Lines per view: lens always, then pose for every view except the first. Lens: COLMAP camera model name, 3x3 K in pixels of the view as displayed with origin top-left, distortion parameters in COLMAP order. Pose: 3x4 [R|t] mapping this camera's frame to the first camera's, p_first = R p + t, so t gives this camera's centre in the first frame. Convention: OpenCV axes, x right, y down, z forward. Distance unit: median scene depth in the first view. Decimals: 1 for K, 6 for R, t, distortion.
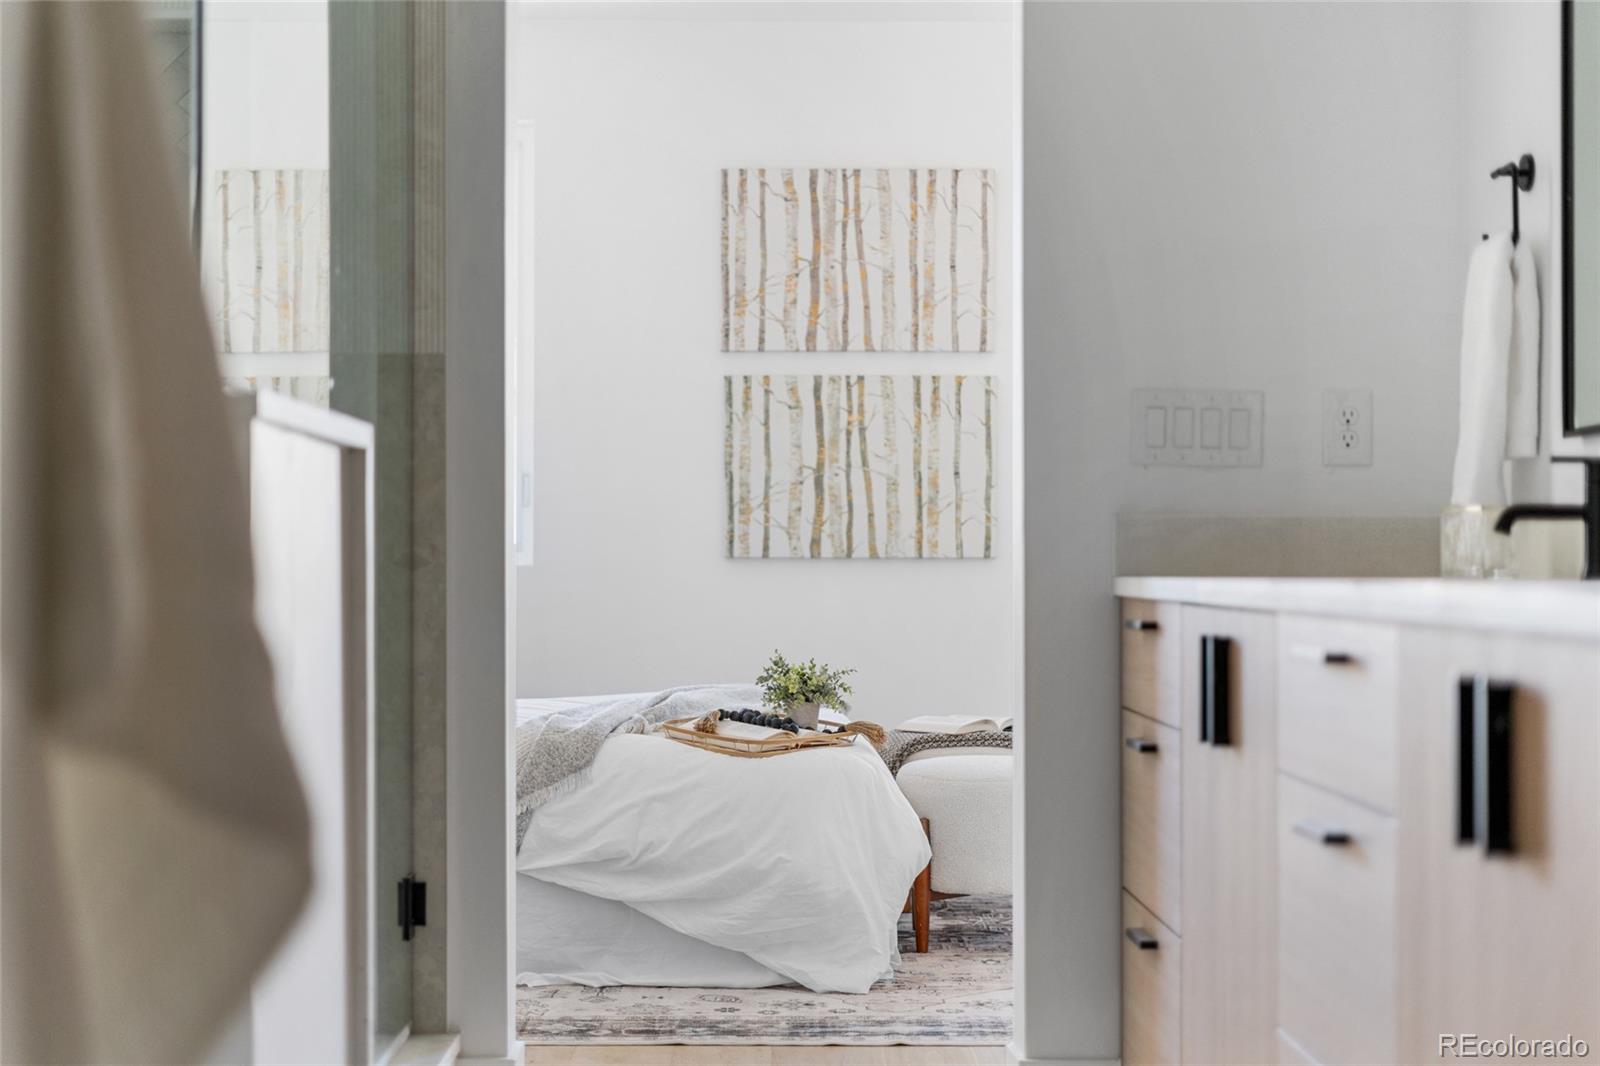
lens RADIAL K [[2321.1, 0, 801.6], [0, 2321.1, 555.5], [0, 0, 1]] dist [-0.016058, -0.011589]
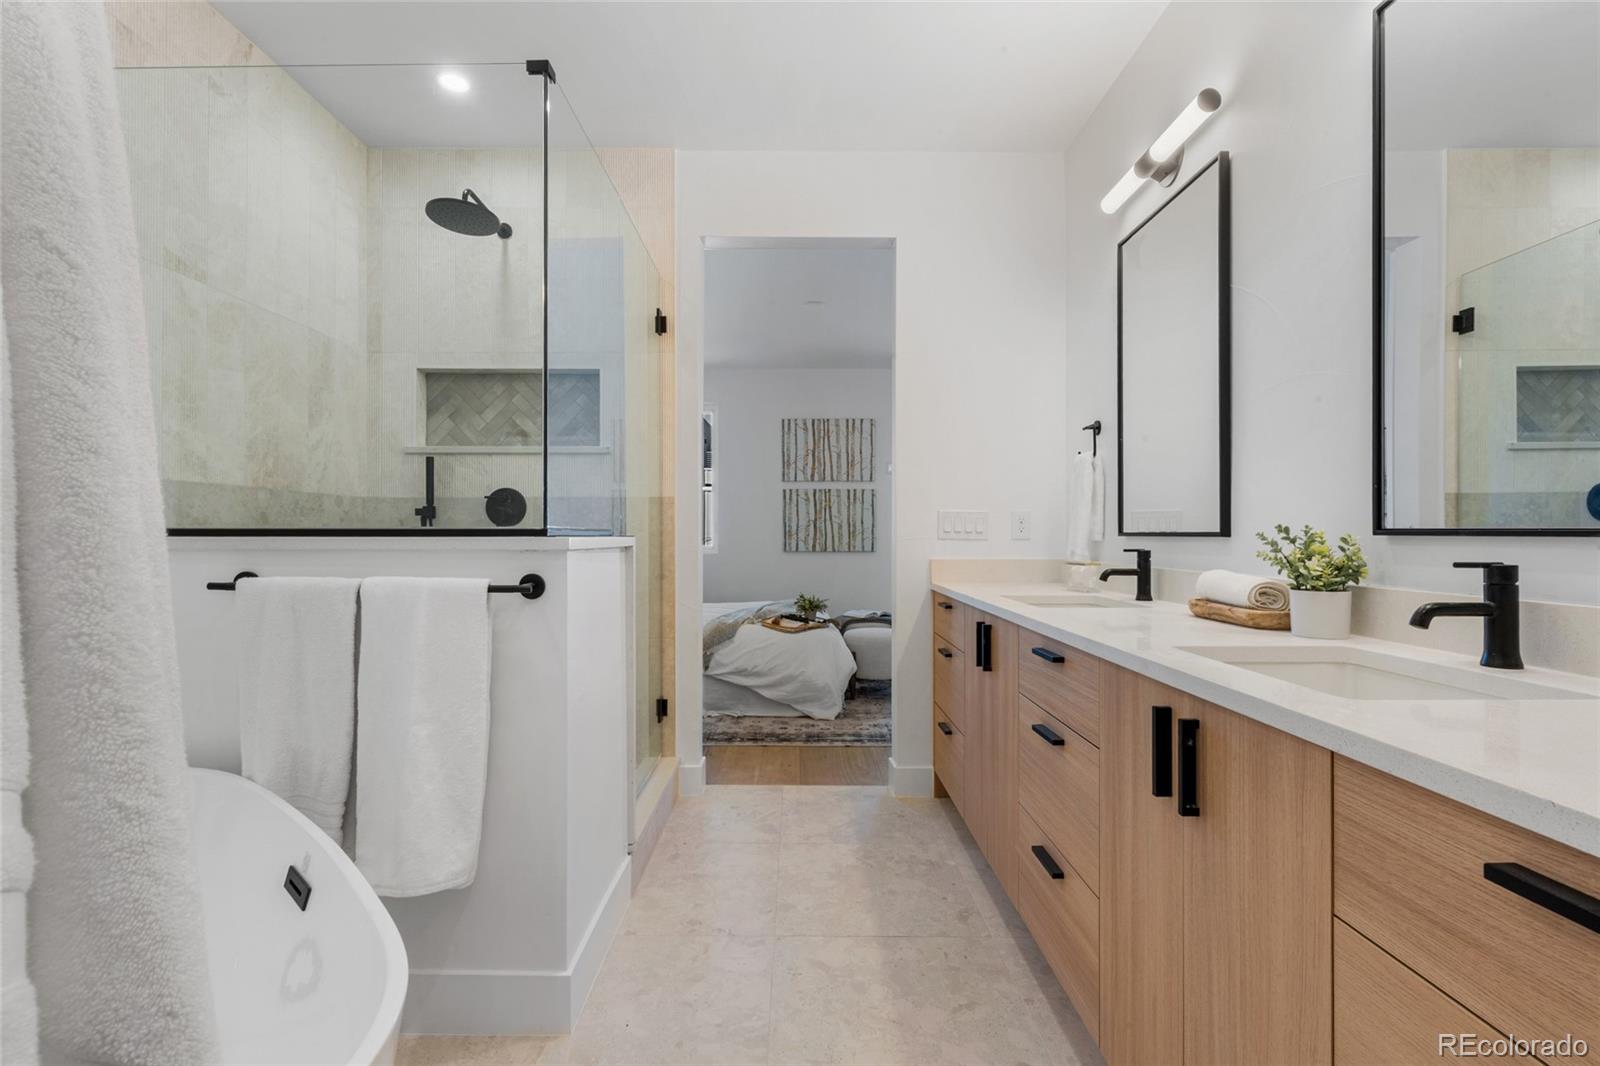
lens RADIAL K [[717.3, 0, 800.0], [0, 717.3, 533.0], [0, 0, 1]] dist [-0.000390, 0.000128]
pose [[0.999935, -0.000647, -0.011405, -0.001814], [0.000635, 0.999999, -0.001027, -0.026671], [0.011406, 0.001019, 0.999934, 0.113915]]
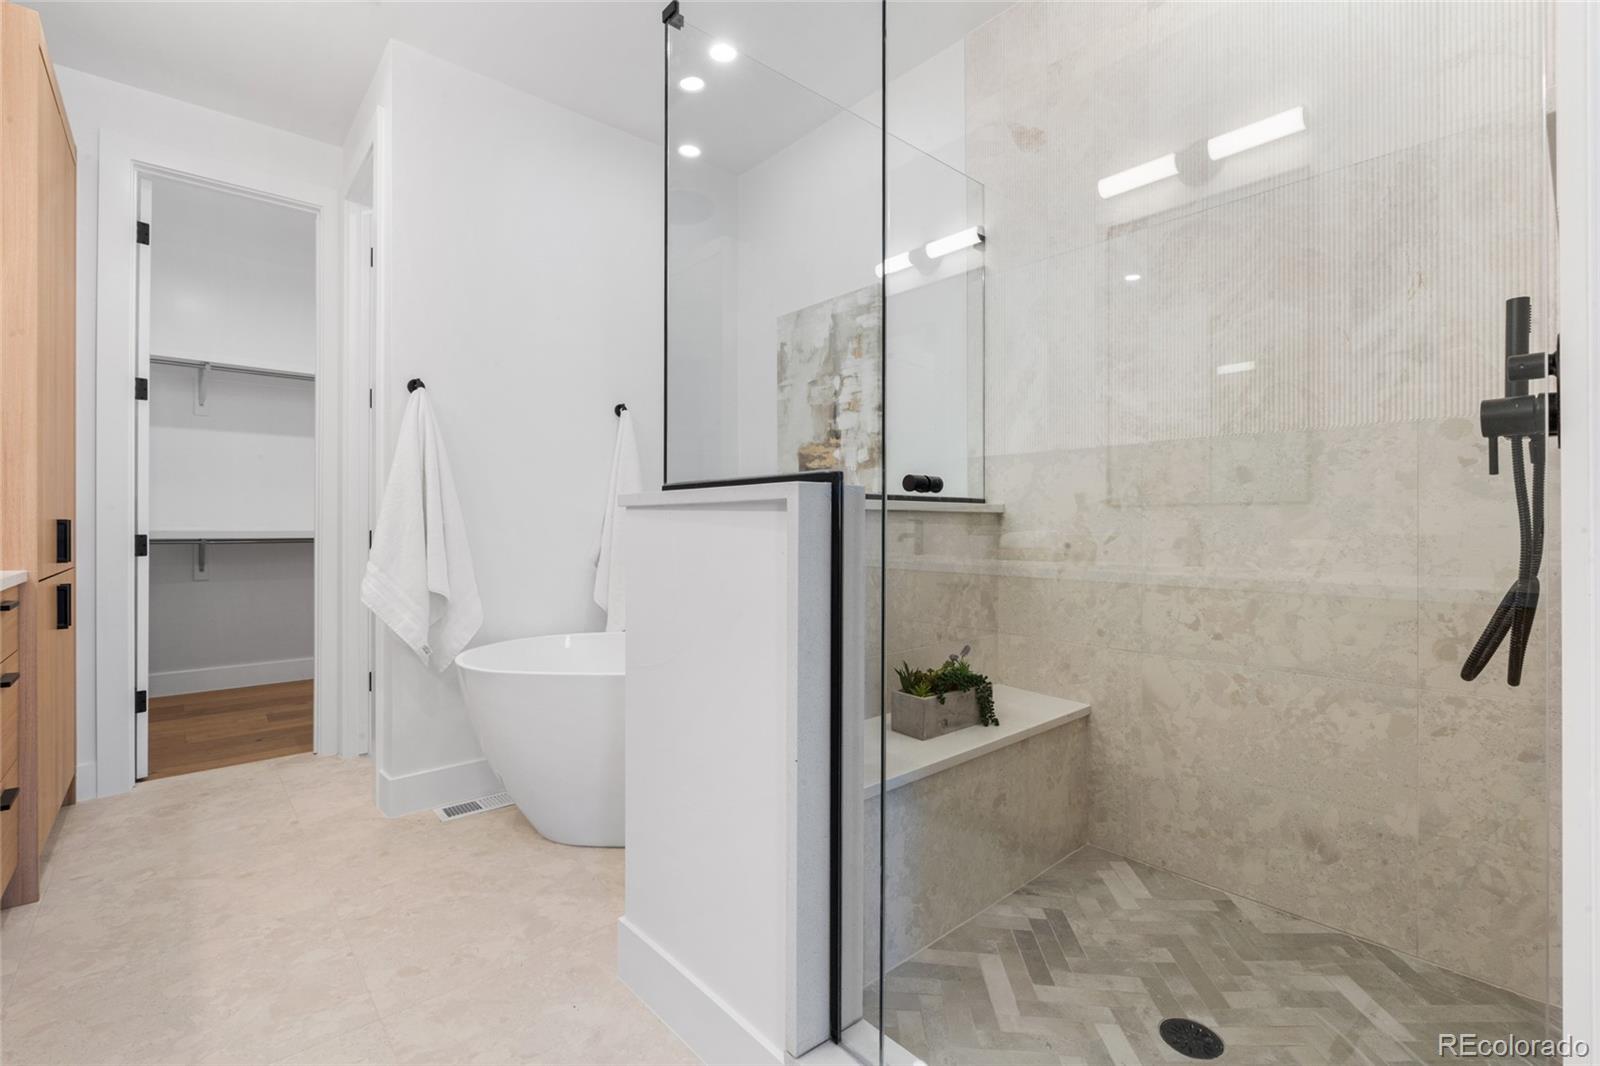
lens RADIAL K [[710.6, 0, 797.9], [0, 710.6, 525.6], [0, 0, 1]] dist [-0.000913, -0.000166]
pose [[-0.752543, 0.000205, -0.658544, 0.033365], [0.002094, 0.999996, -0.002081, -0.014063], [0.658540, -0.002945, -0.752540, 0.584969]]
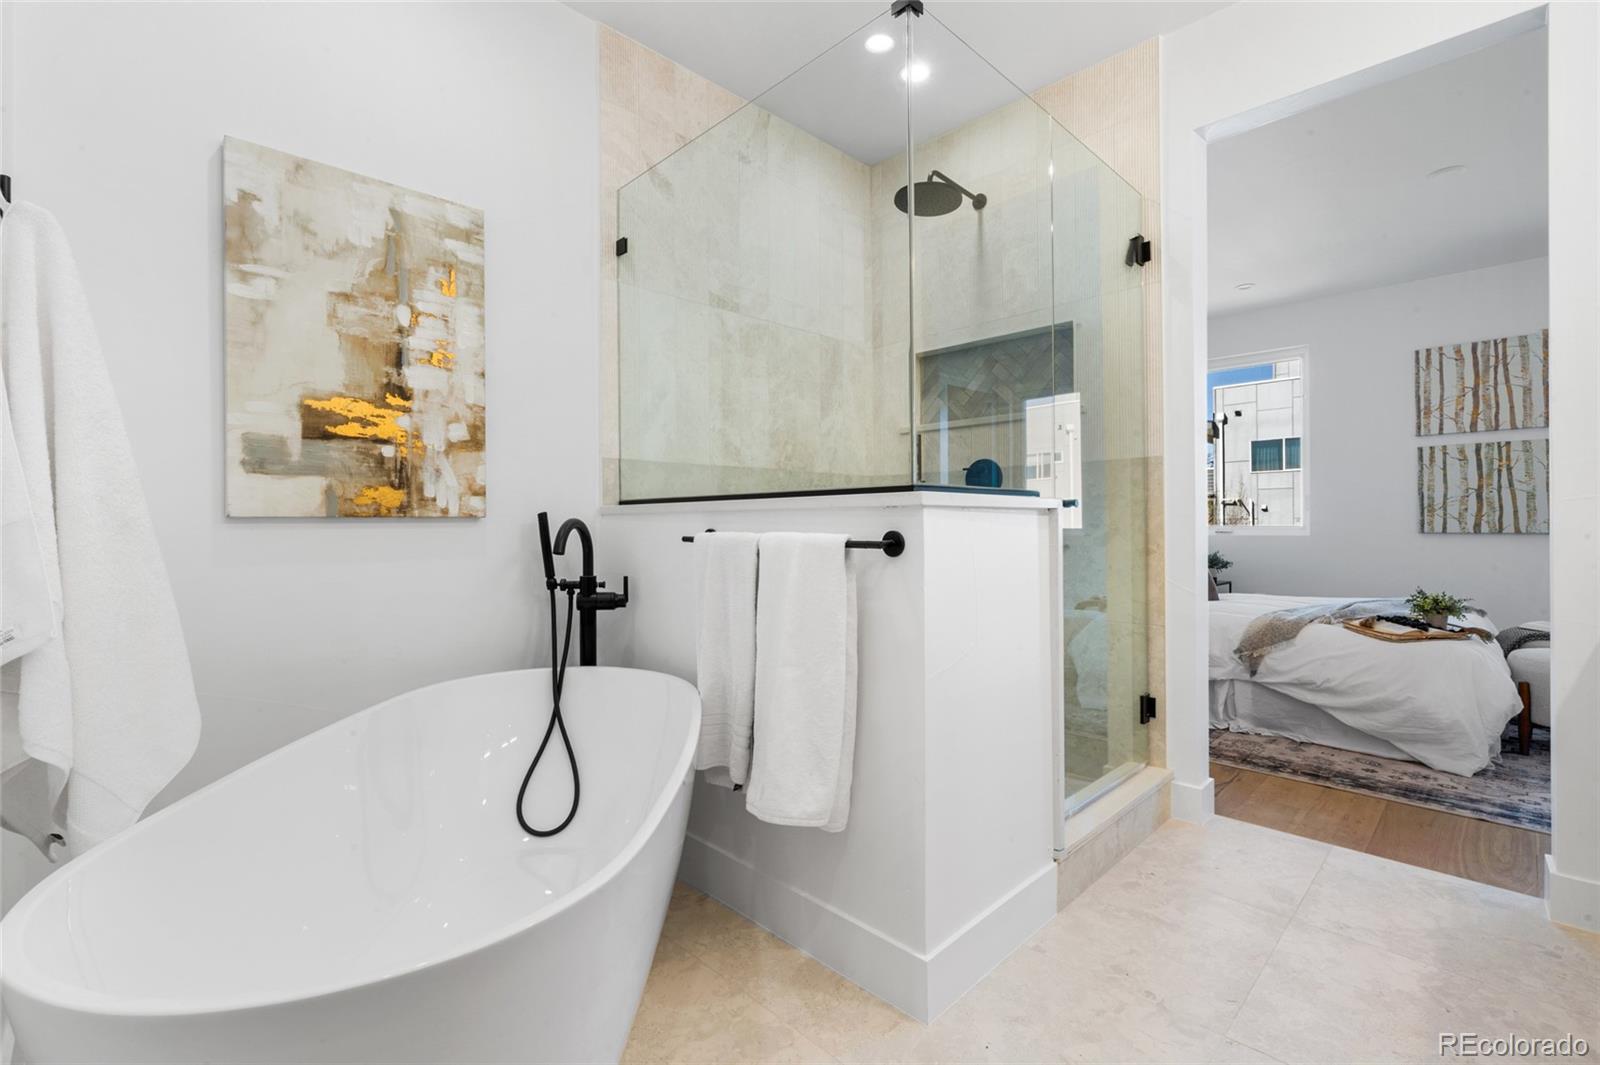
lens RADIAL K [[710.6, 0, 797.9], [0, 710.6, 525.1], [0, 0, 1]] dist [-0.000913, -0.000166]
pose [[0.694361, -0.004649, -0.719612, 0.051030], [0.008893, 0.999958, 0.002121, -0.015697], [0.719572, -0.007872, 0.694373, 0.172281]]
